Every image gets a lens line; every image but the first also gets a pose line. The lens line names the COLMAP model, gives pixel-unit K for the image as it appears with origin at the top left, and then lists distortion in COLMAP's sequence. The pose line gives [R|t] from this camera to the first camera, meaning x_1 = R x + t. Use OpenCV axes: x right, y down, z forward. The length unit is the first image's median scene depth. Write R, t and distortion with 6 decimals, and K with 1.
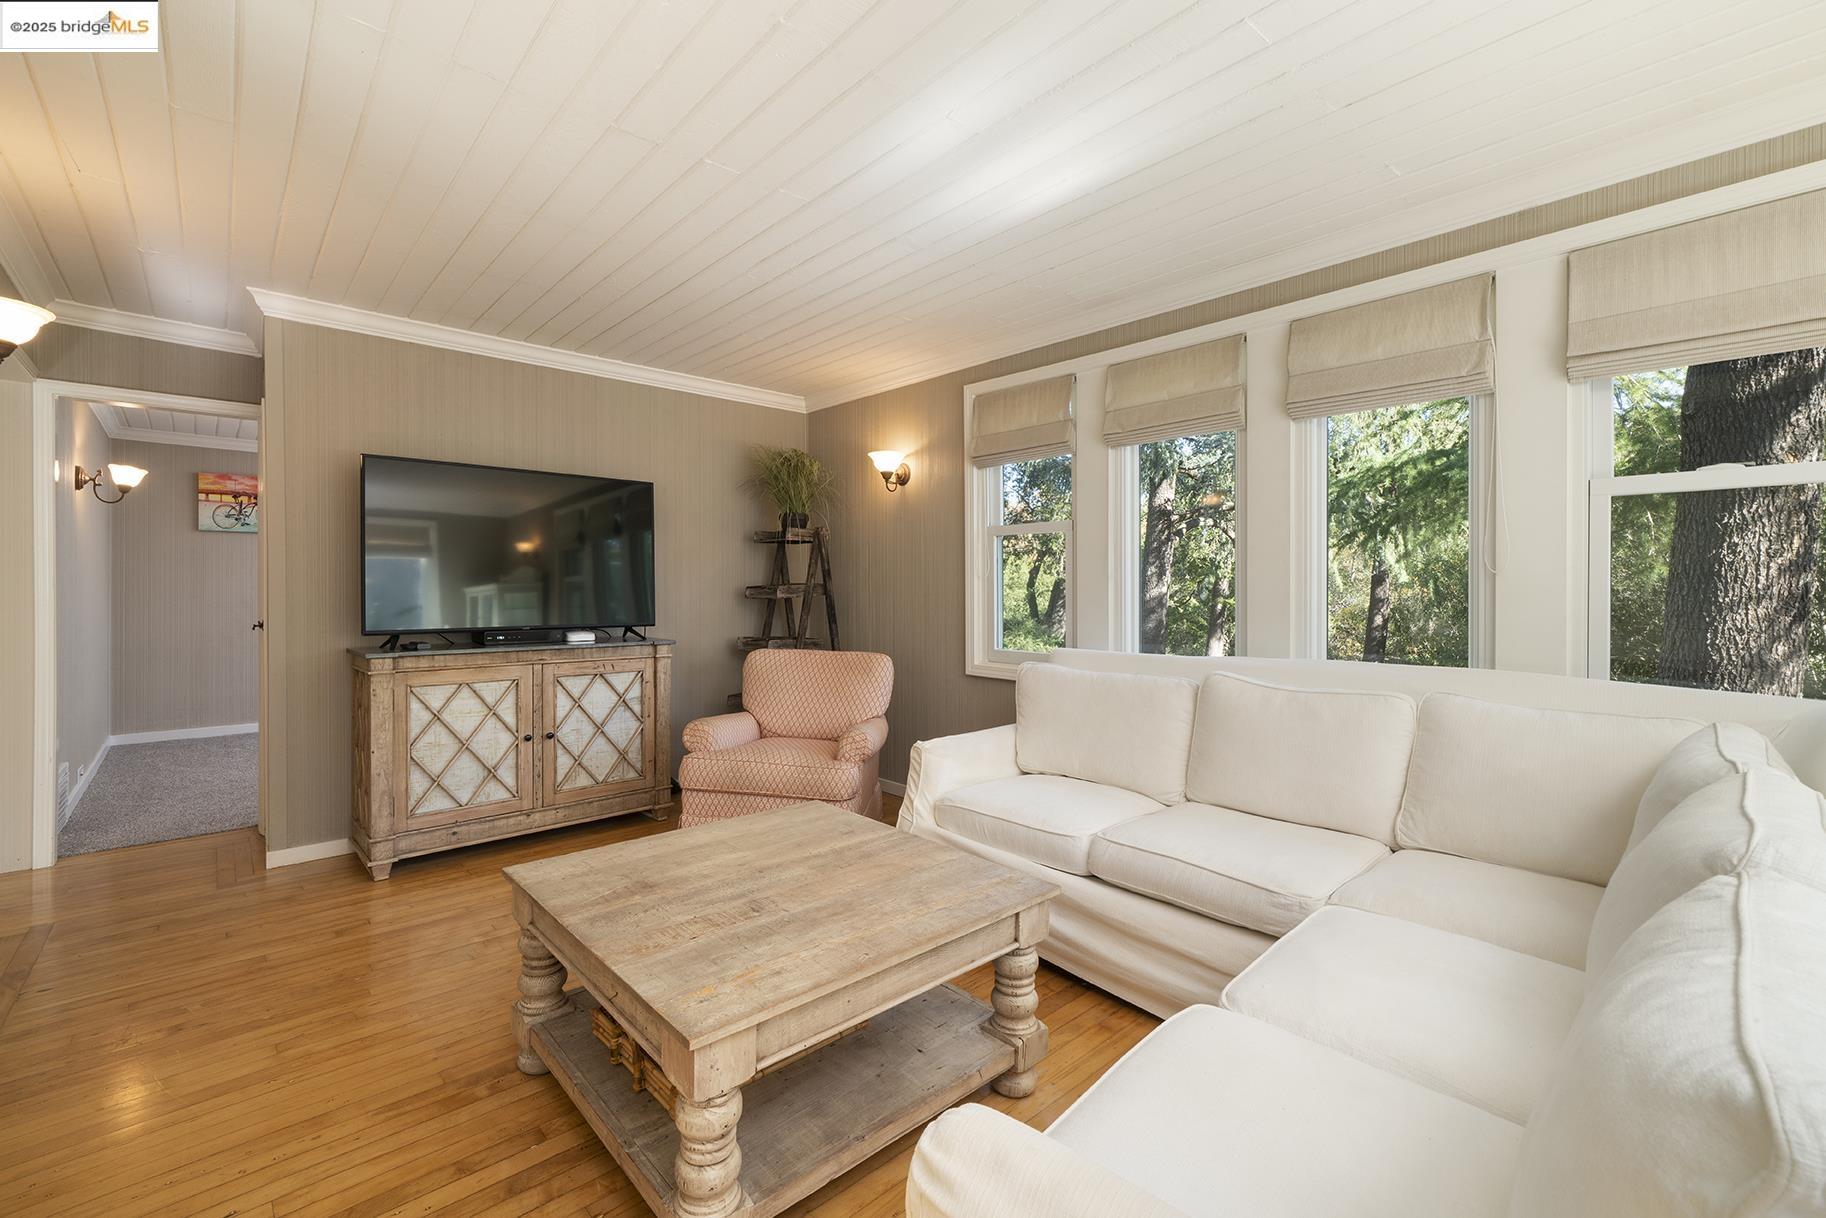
lens RADIAL K [[759.2, 0, 894.2], [0, 759.2, 591.5], [0, 0, 1]] dist [-0.003075, -0.000405]
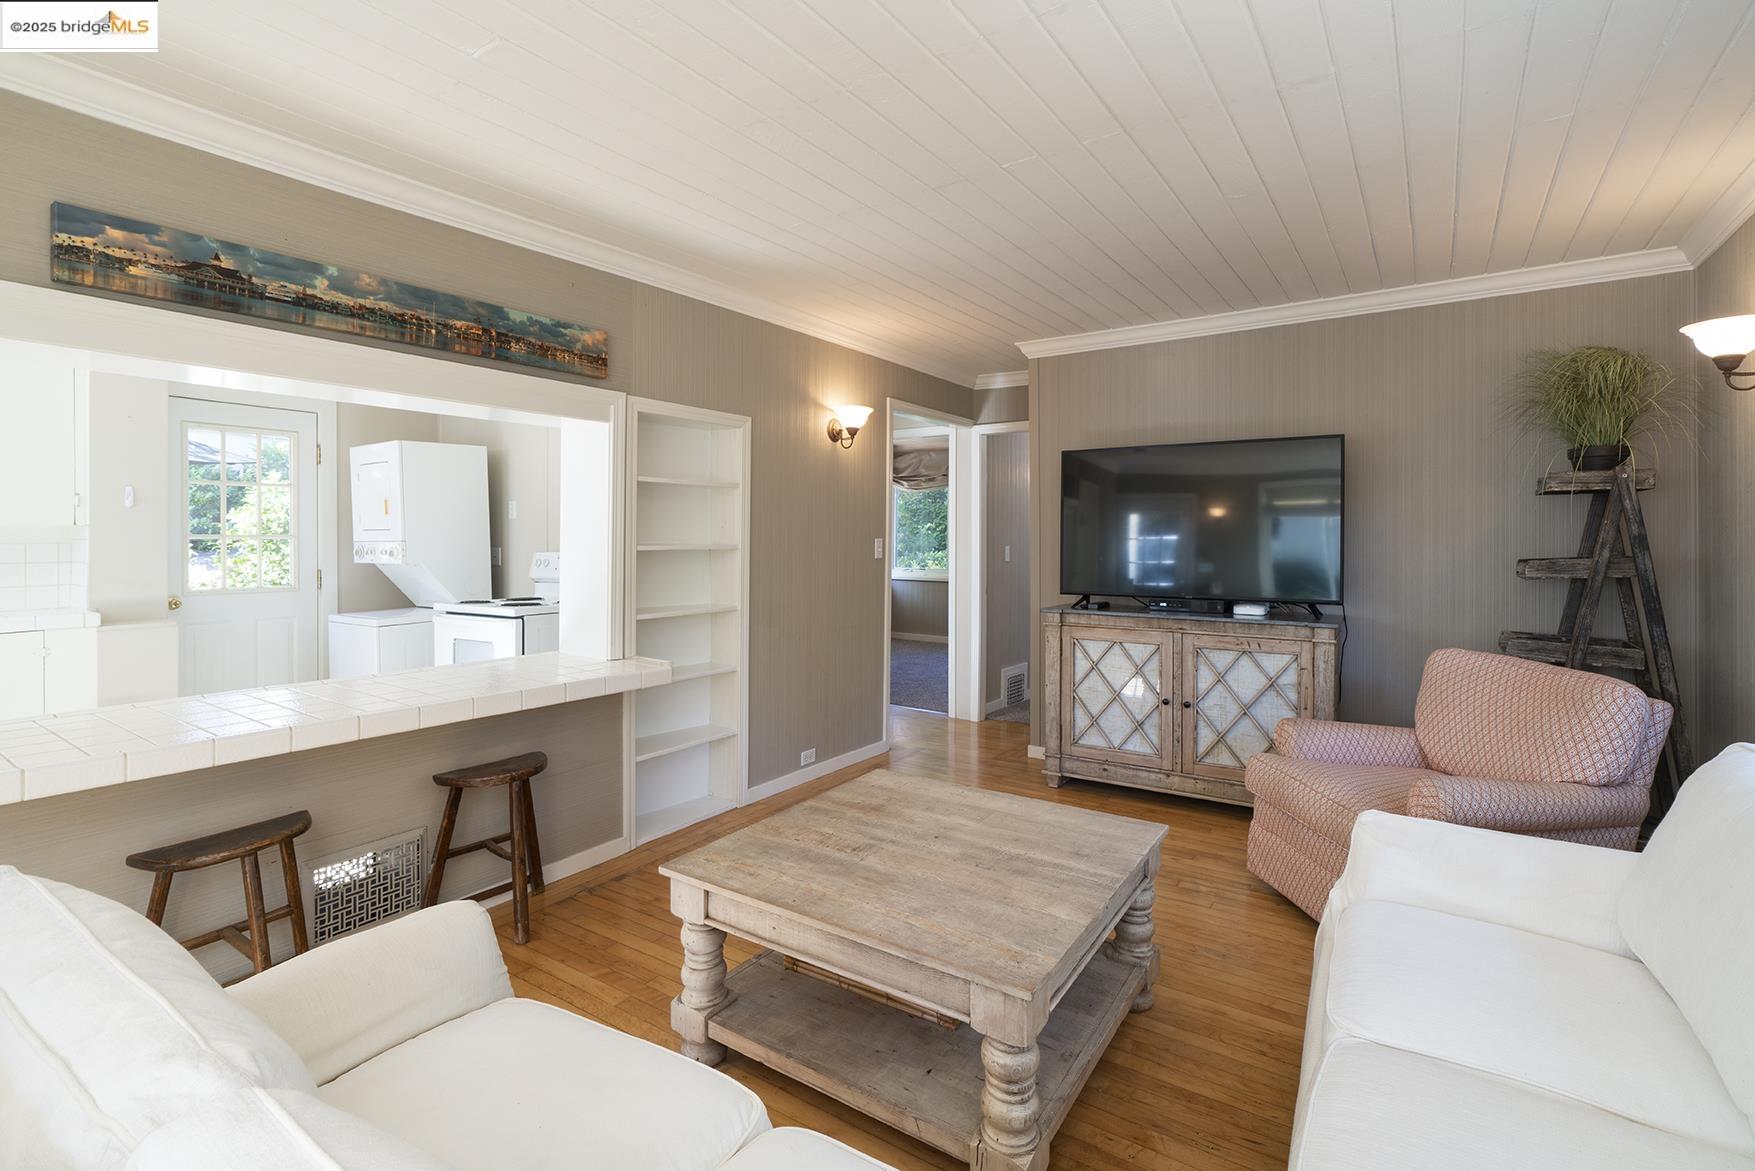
lens RADIAL K [[789.2, 0, 881.2], [0, 789.2, 551.9], [0, 0, 1]] dist [-0.000908, -0.001951]
pose [[0.264829, 0.011987, -0.964221, 0.494599], [-0.004029, 0.999928, 0.011324, -0.027118], [0.964287, 0.000886, 0.264858, 0.352521]]
